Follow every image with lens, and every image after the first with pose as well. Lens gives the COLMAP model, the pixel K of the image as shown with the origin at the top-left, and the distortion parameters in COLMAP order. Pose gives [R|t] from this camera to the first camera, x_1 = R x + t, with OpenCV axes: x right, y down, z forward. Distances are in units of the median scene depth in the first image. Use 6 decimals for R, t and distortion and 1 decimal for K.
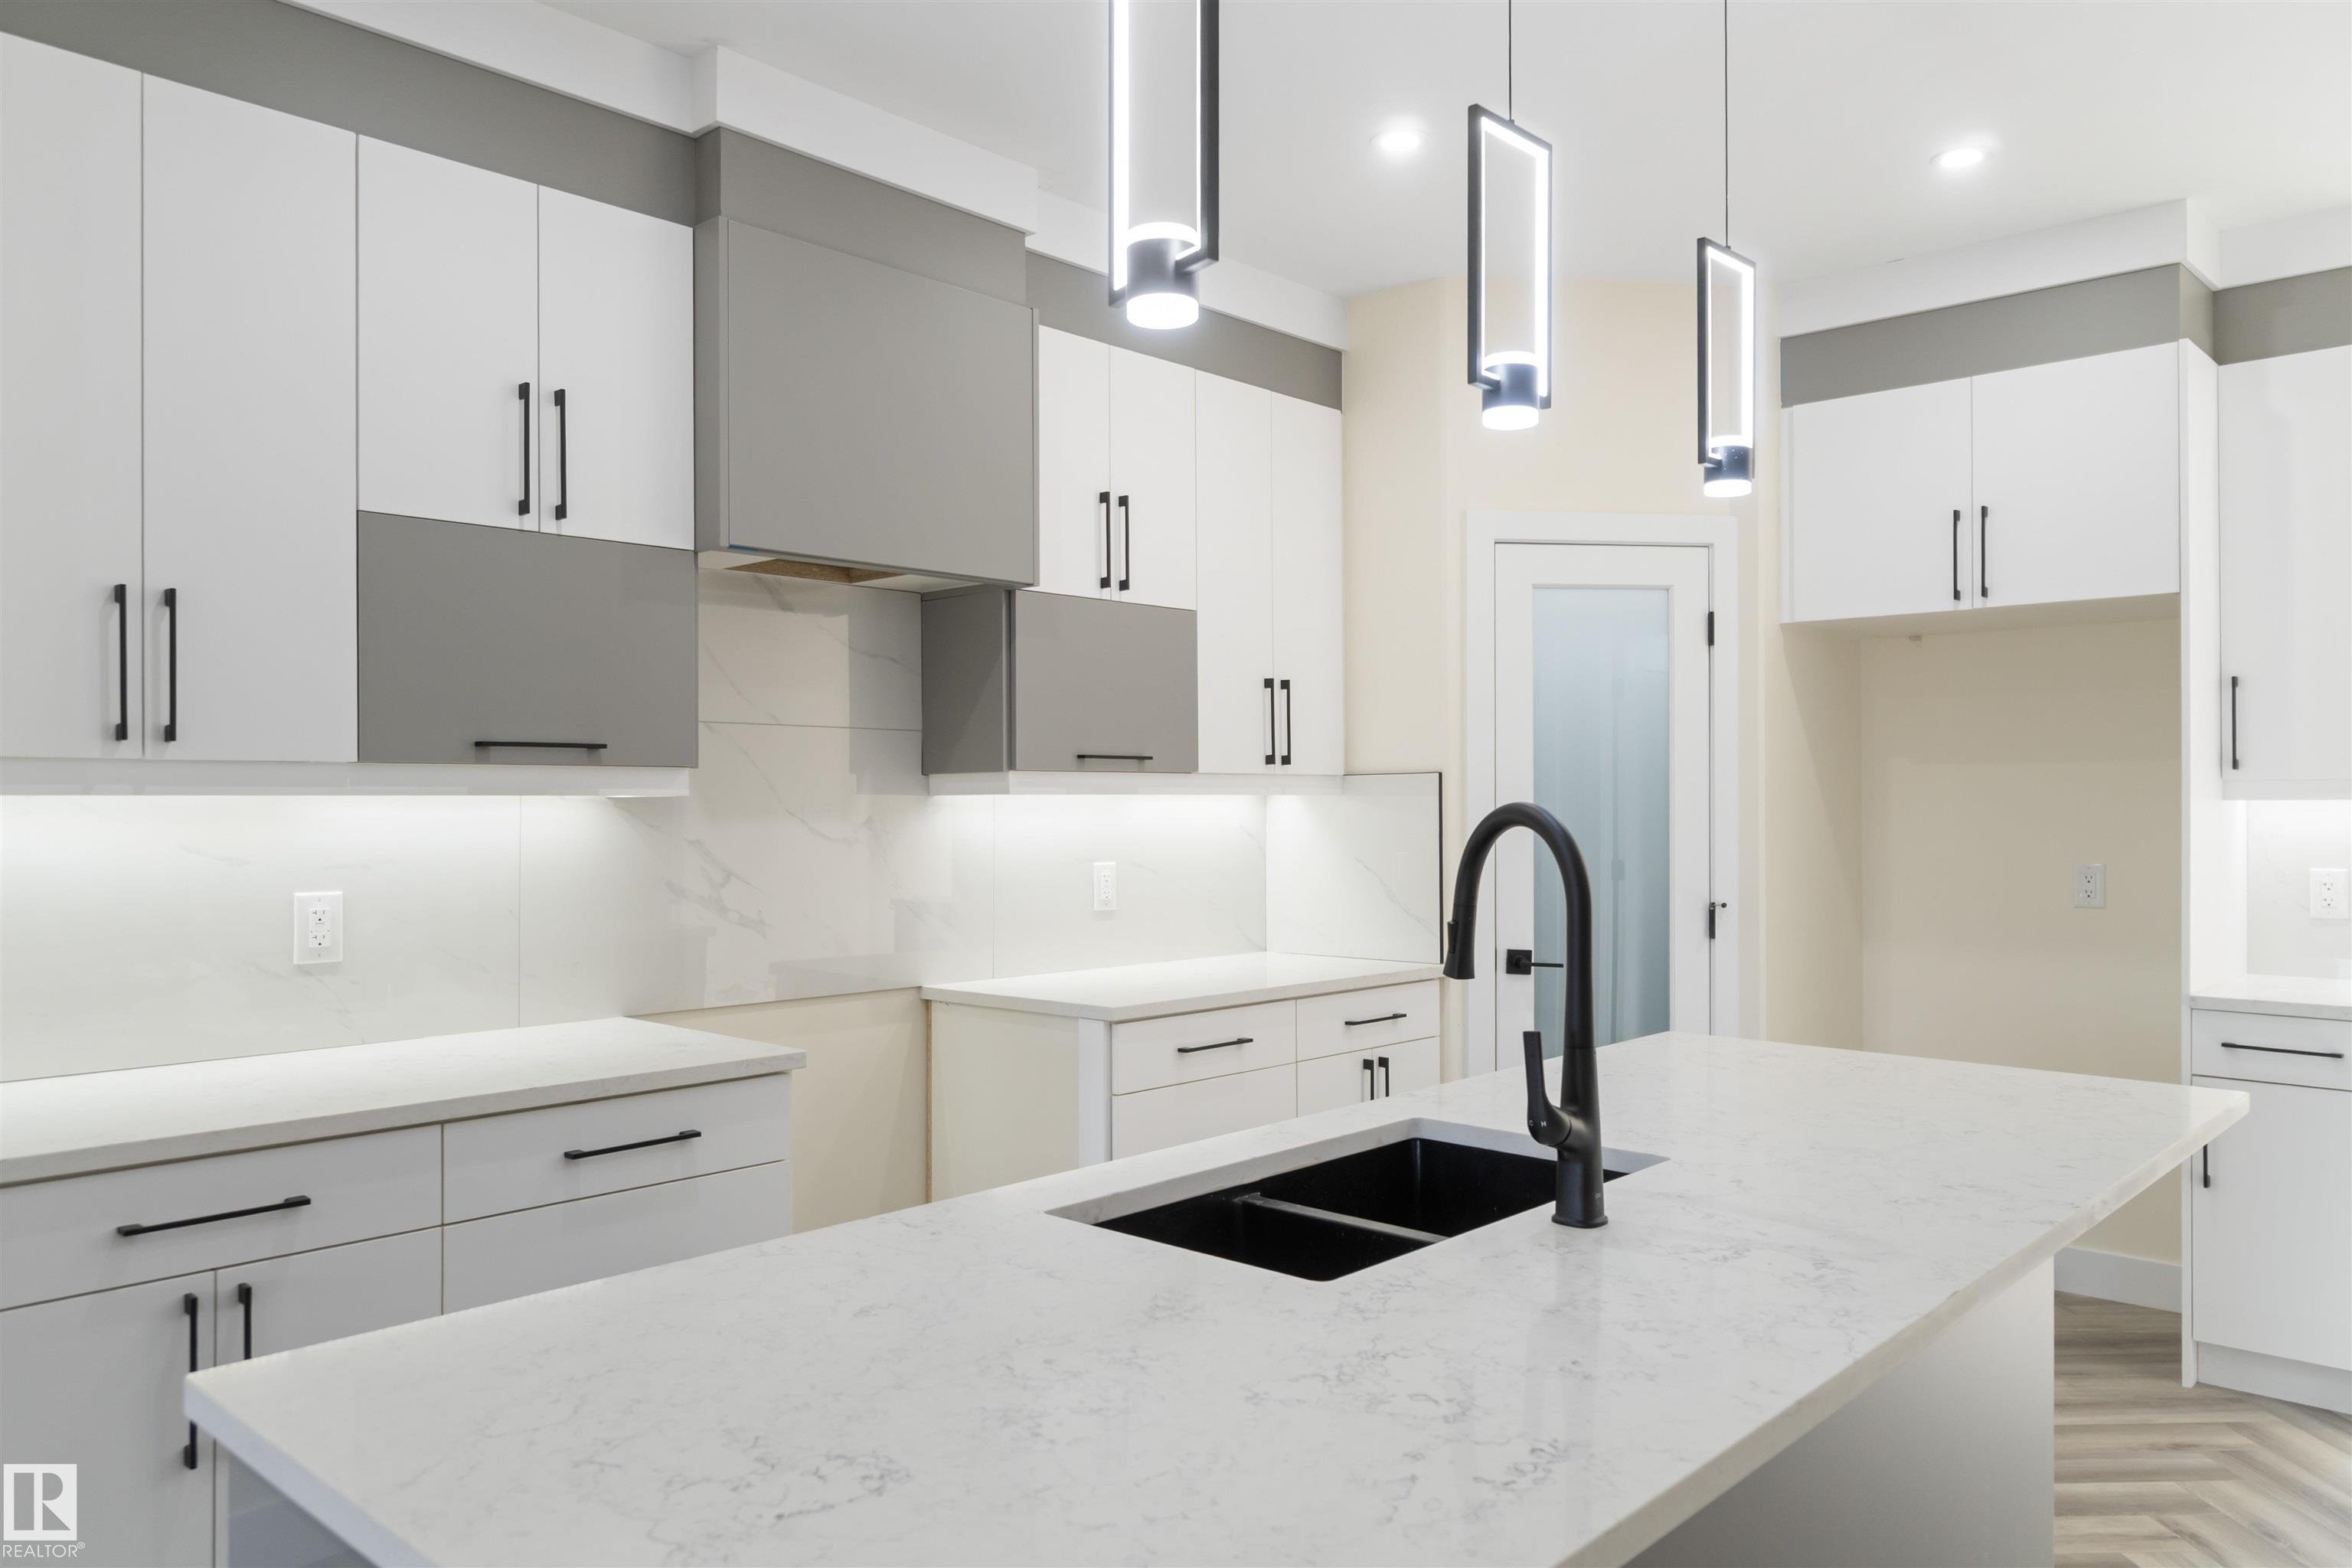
lens RADIAL K [[1663.8, 0, 1173.8], [0, 1663.8, 789.7], [0, 0, 1]] dist [0.000724, -0.000407]
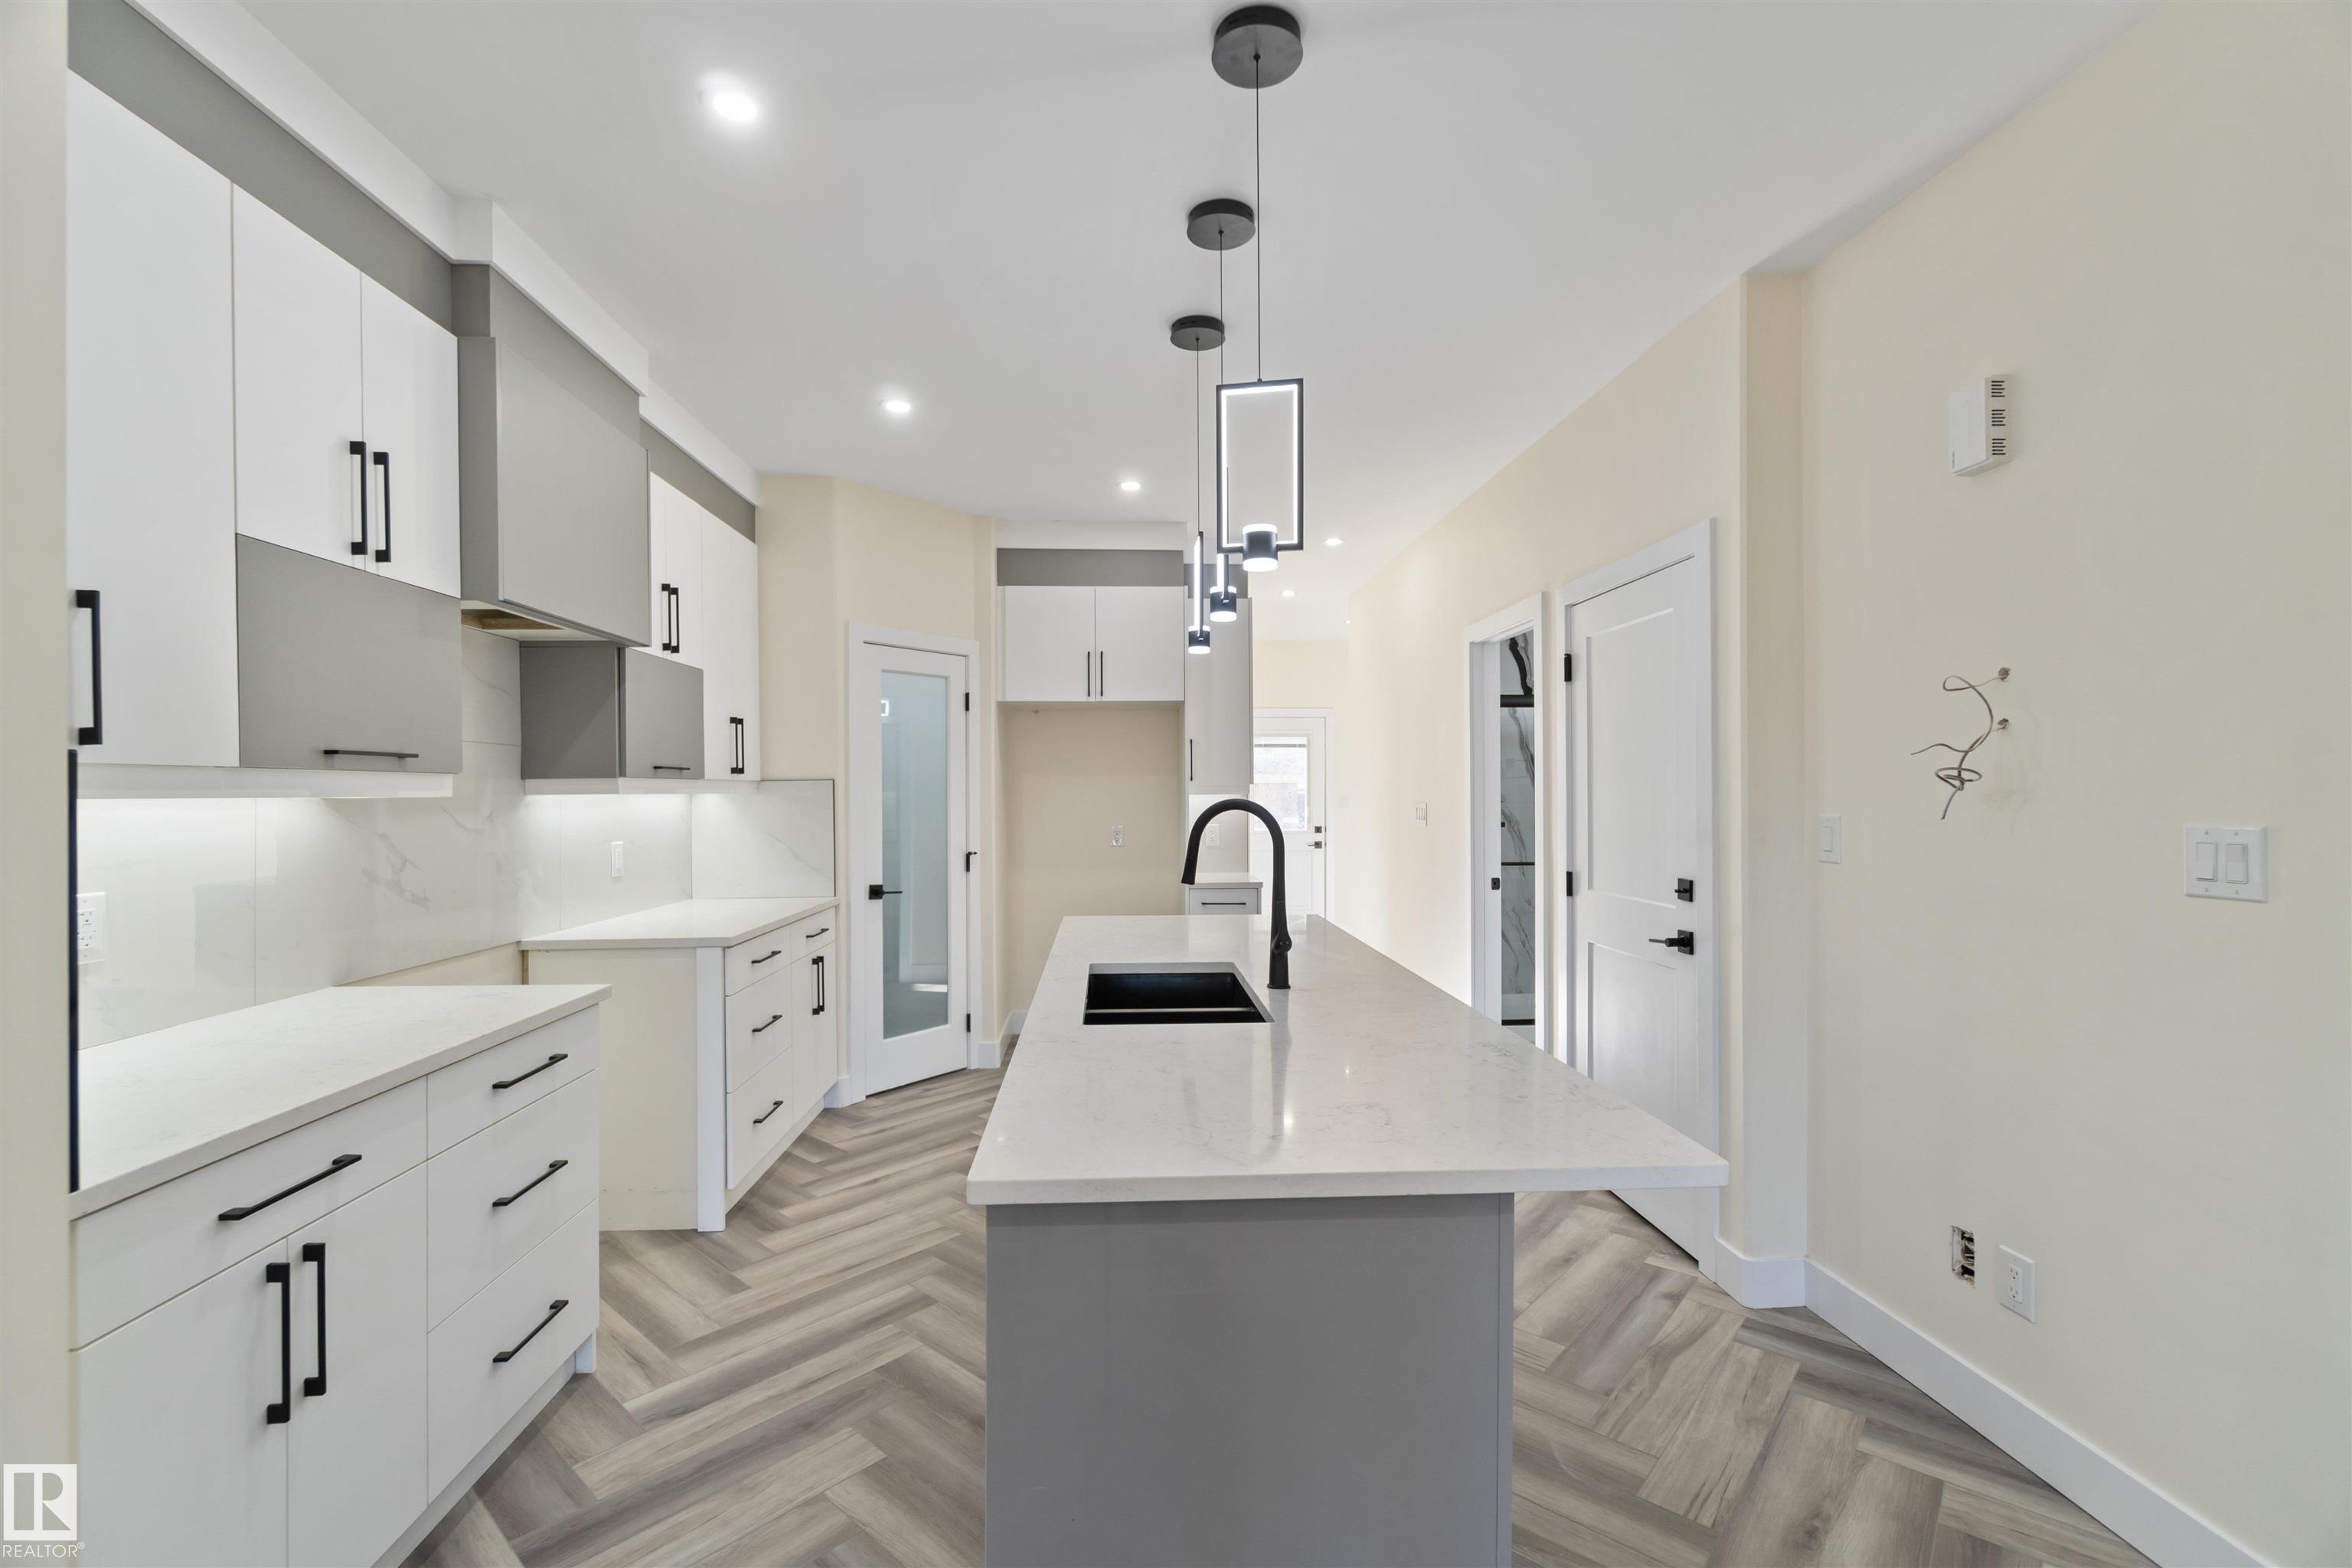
lens RADIAL K [[1025.3, 0, 1174.1], [0, 1025.3, 789.2], [0, 0, 1]] dist [0.001468, -0.000164]
pose [[0.688243, -0.000088, 0.725480, -0.398906], [-0.000951, 0.999999, 0.001024, -0.002639], [-0.725479, -0.001395, 0.688243, 0.074097]]
